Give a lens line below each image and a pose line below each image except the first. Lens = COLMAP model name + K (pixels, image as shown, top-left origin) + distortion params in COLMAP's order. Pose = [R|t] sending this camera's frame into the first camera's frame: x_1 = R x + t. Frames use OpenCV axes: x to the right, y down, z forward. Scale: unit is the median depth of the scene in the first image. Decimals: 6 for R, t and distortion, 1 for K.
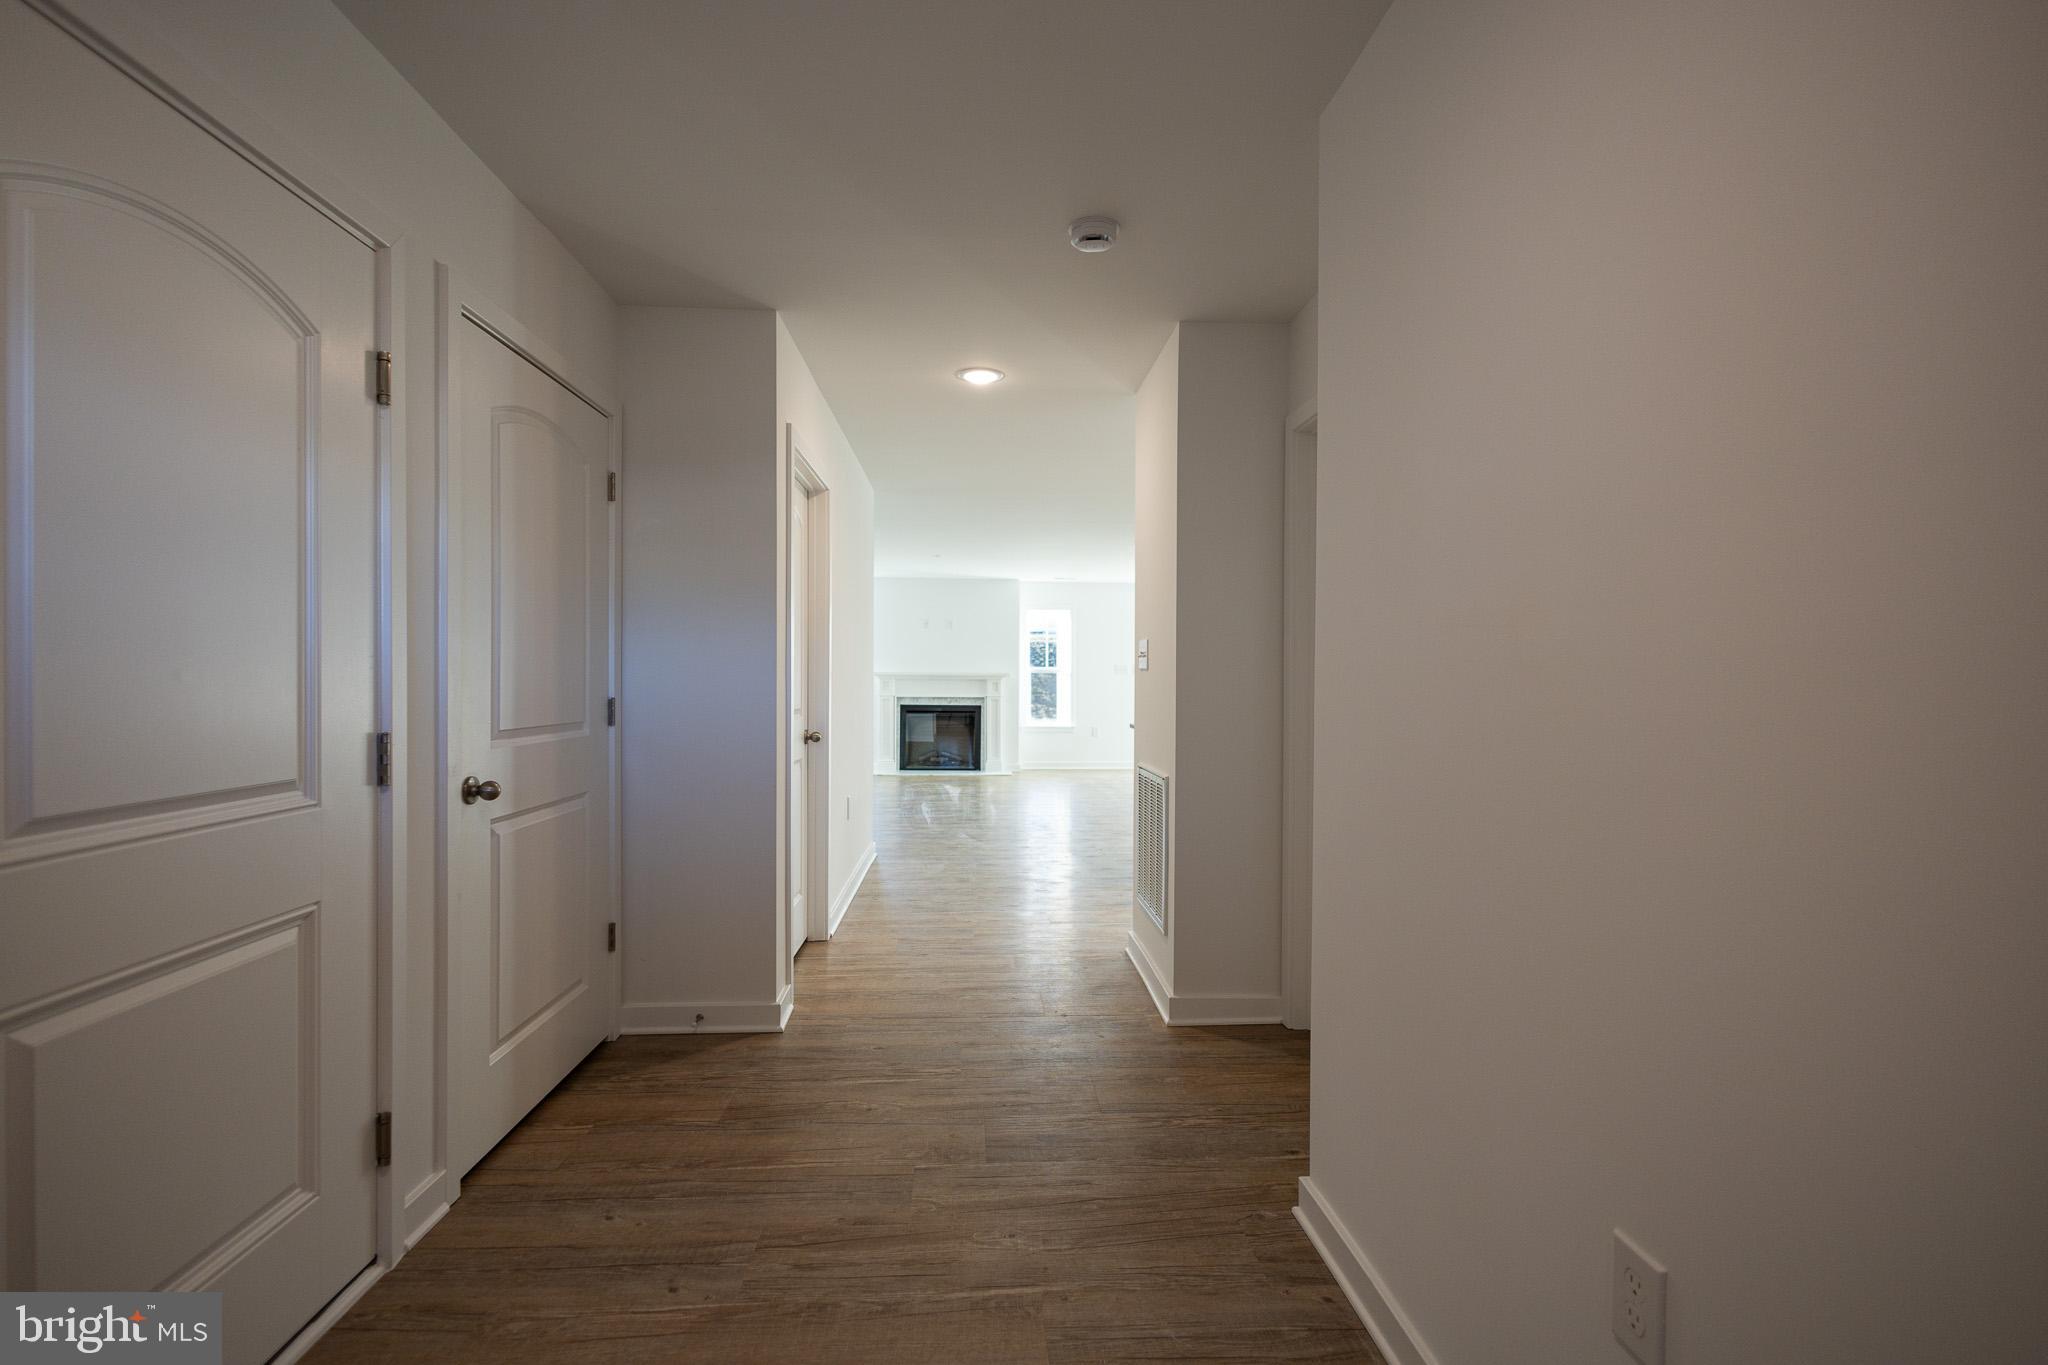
lens RADIAL K [[937.0, 0, 1026.0], [0, 937.0, 679.2], [0, 0, 1]] dist [0.008025, -0.000395]
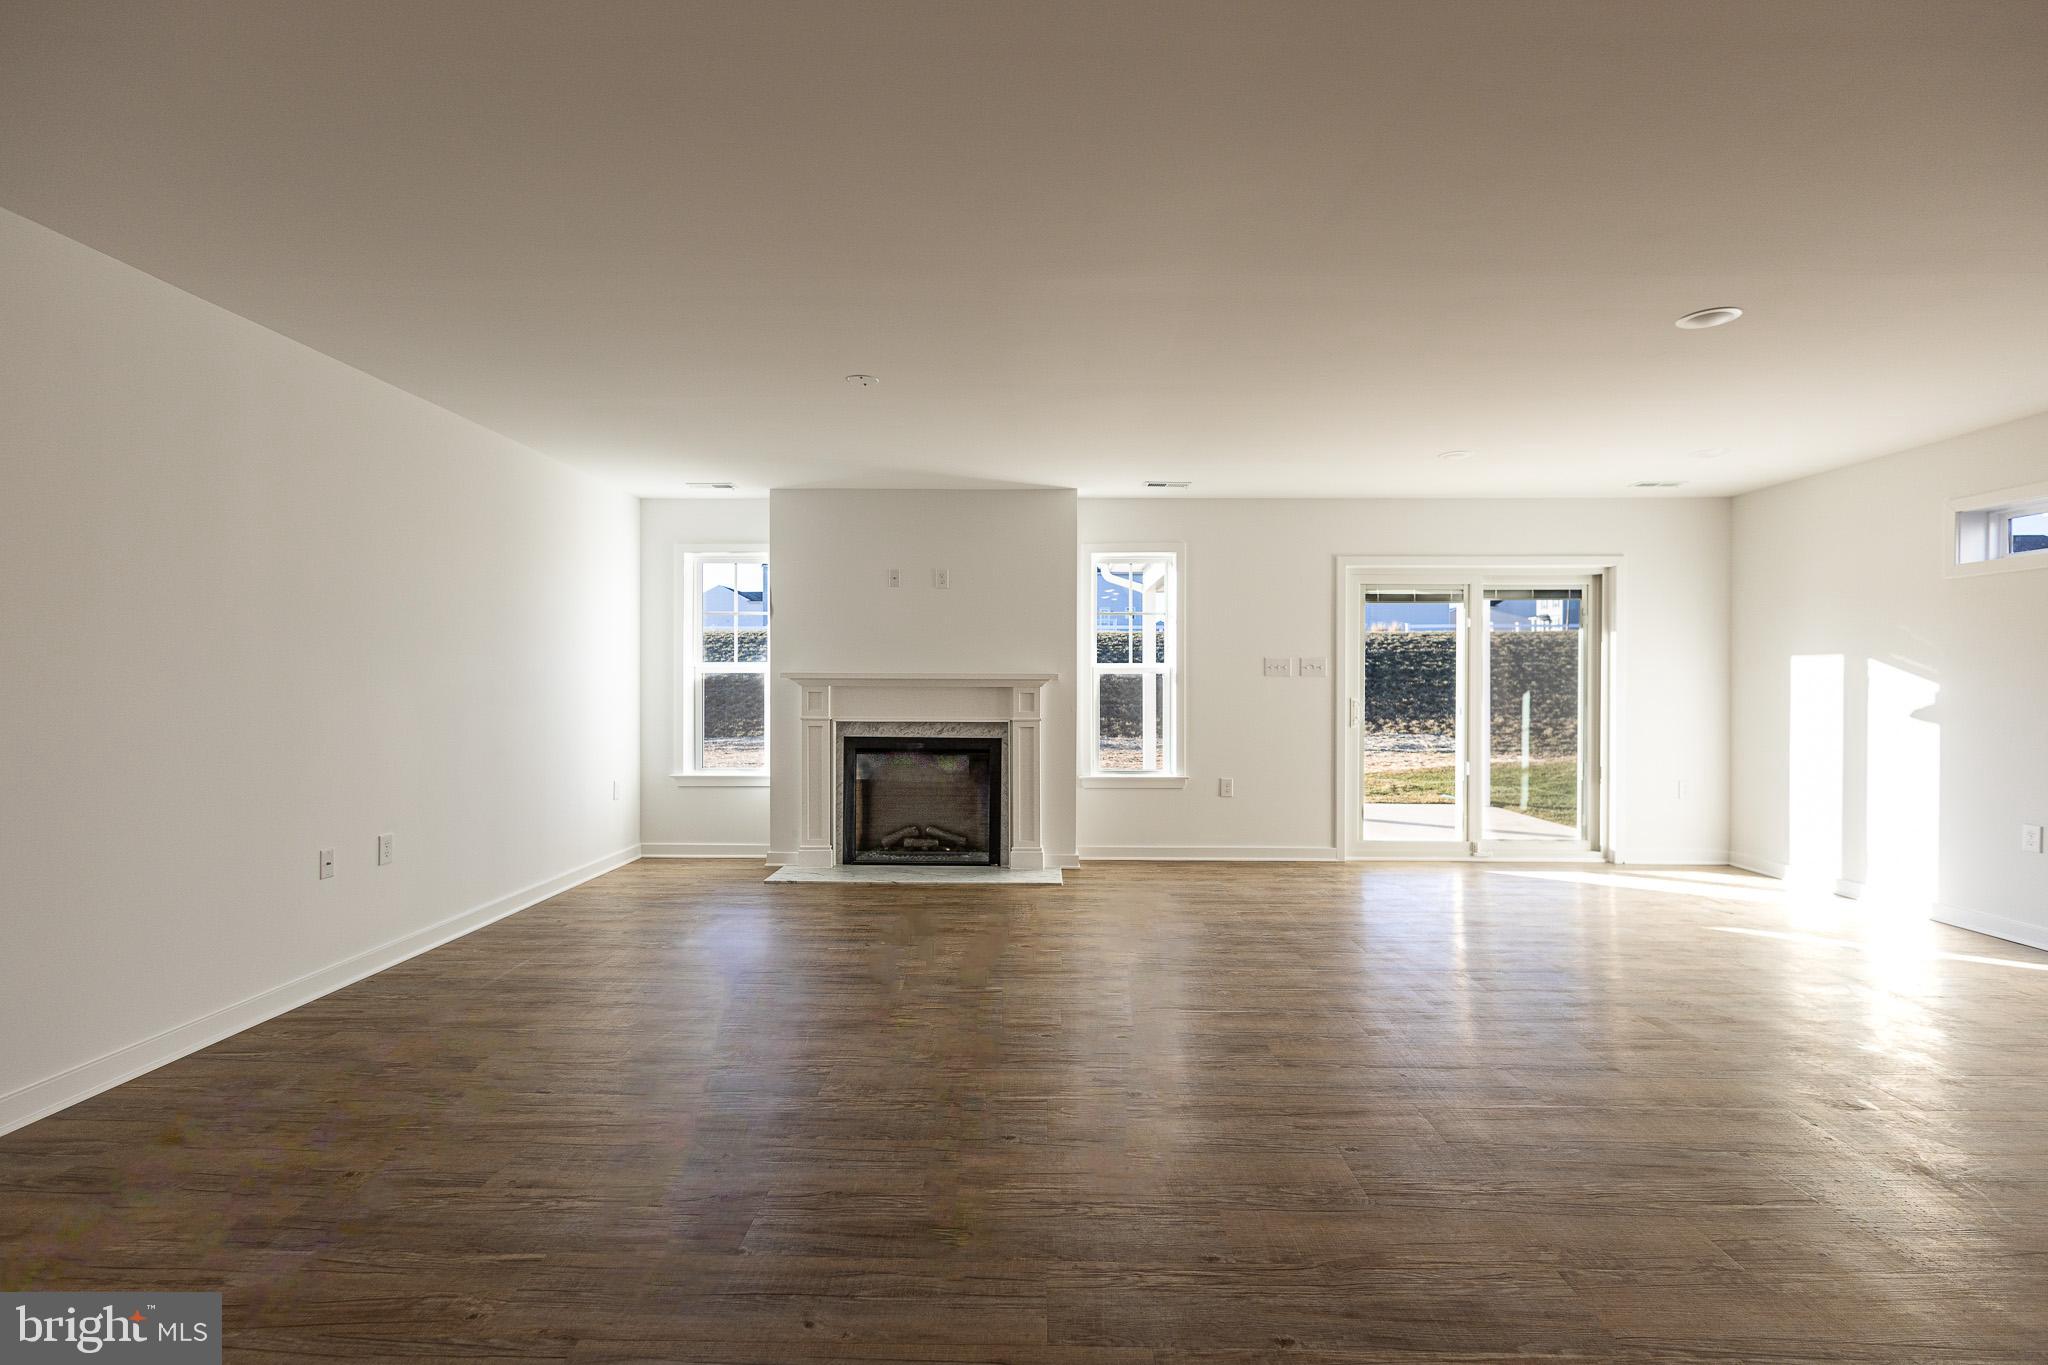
lens RADIAL K [[937.0, 0, 1026.0], [0, 937.0, 679.2], [0, 0, 1]] dist [0.008025, -0.000395]
pose [[0.997084, -0.001078, -0.076305, 0.004125], [0.000681, 0.999986, -0.005231, -0.001217], [0.076310, 0.005163, 0.997071, 0.493760]]
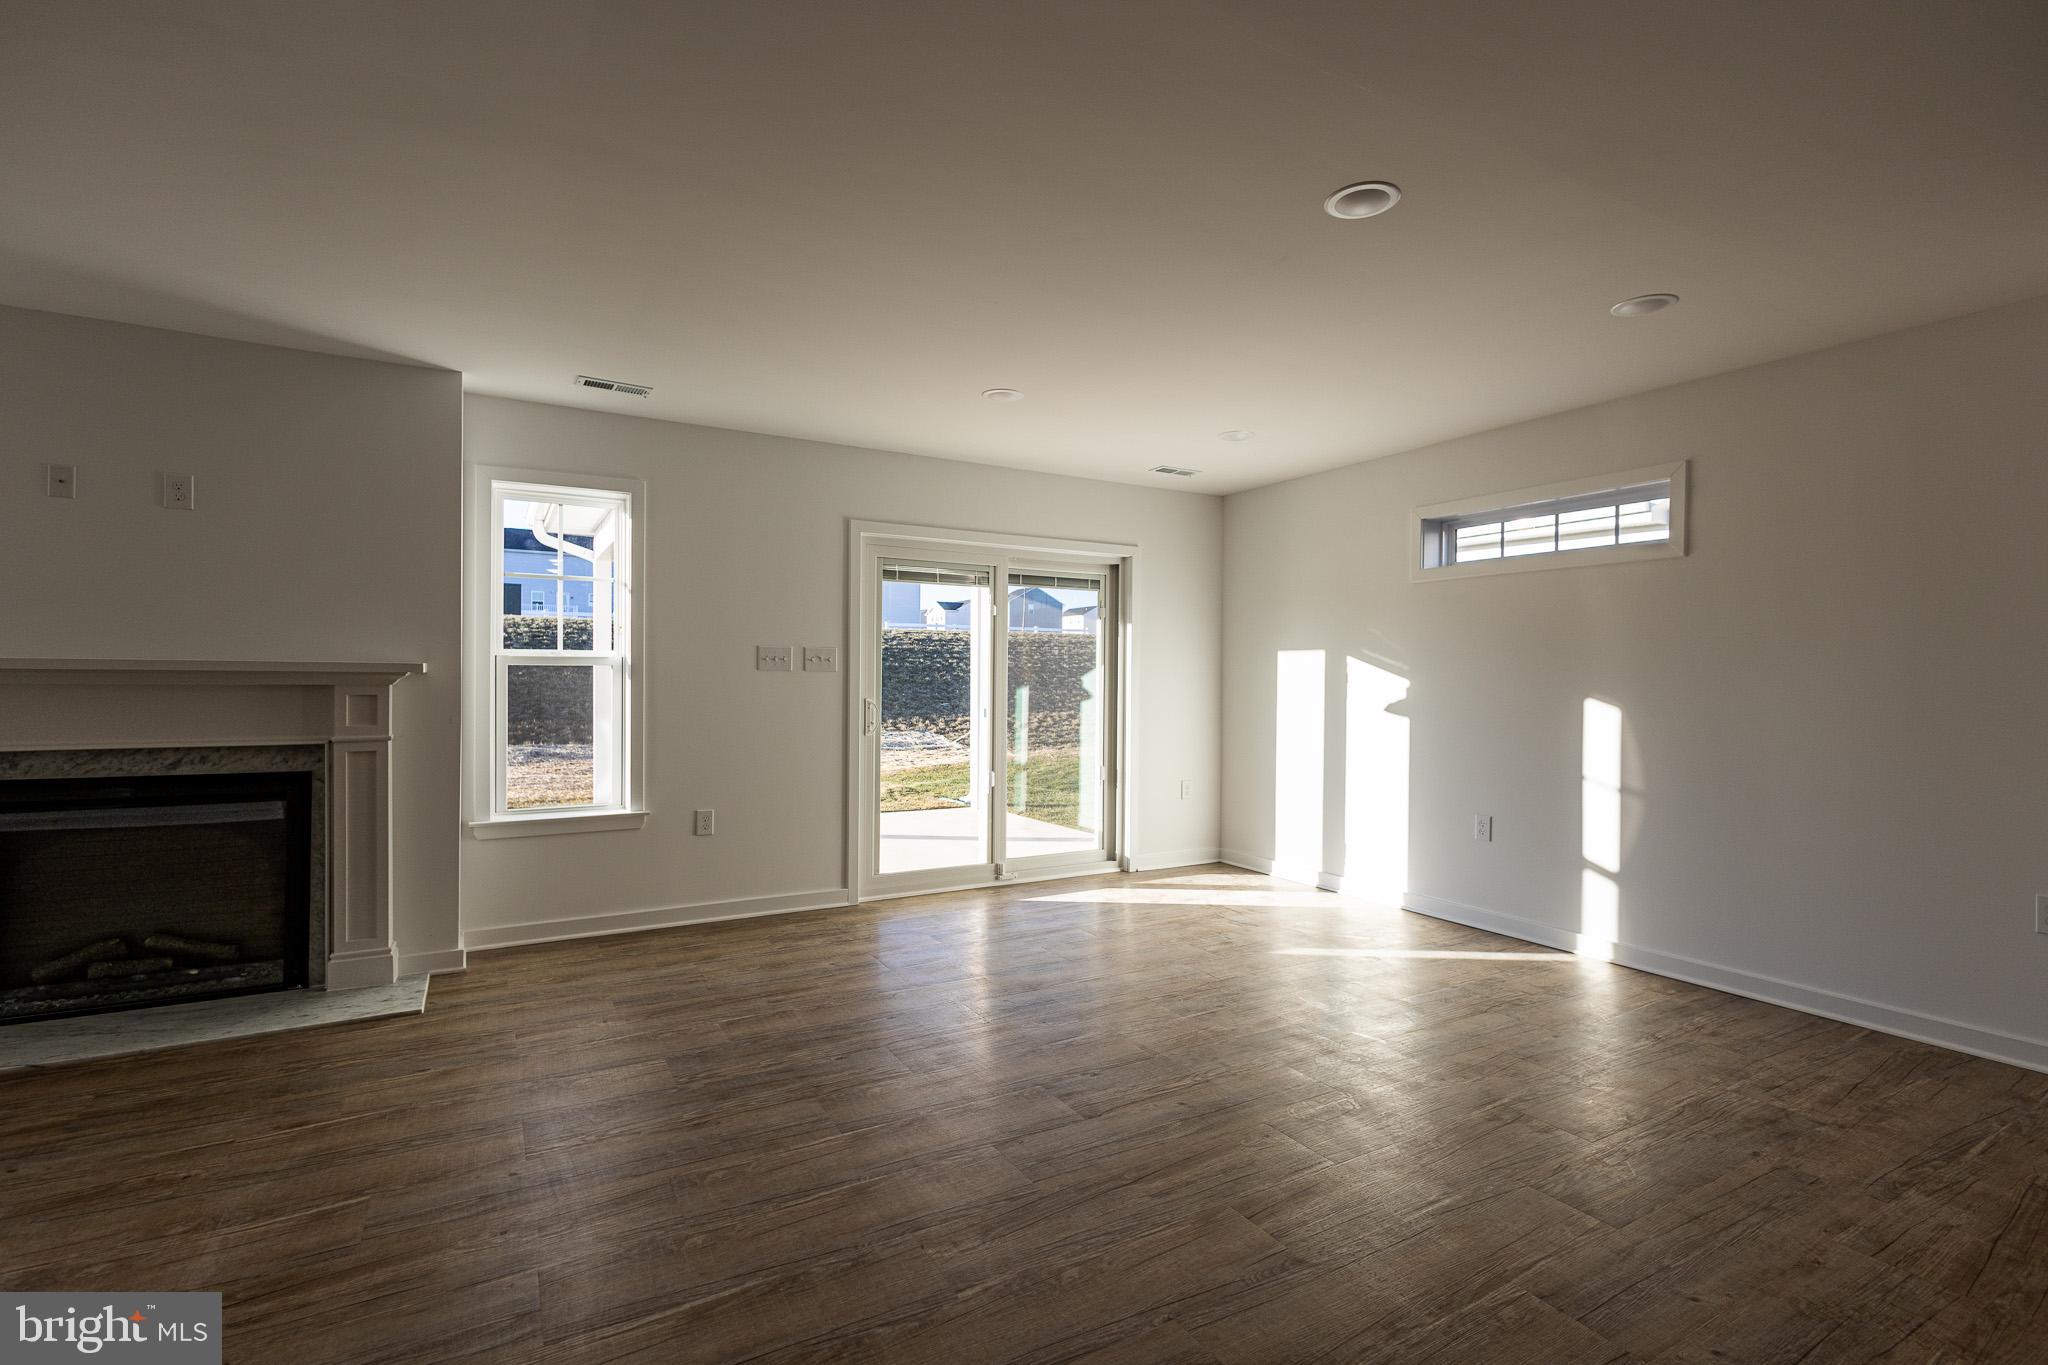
lens RADIAL K [[937.0, 0, 1026.0], [0, 937.0, 679.2], [0, 0, 1]] dist [0.008025, -0.000395]
pose [[0.894262, 0.002255, 0.447537, 0.021984], [-0.001956, 0.999997, -0.001129, -0.001662], [-0.447539, 0.000134, 0.894265, 0.625749]]
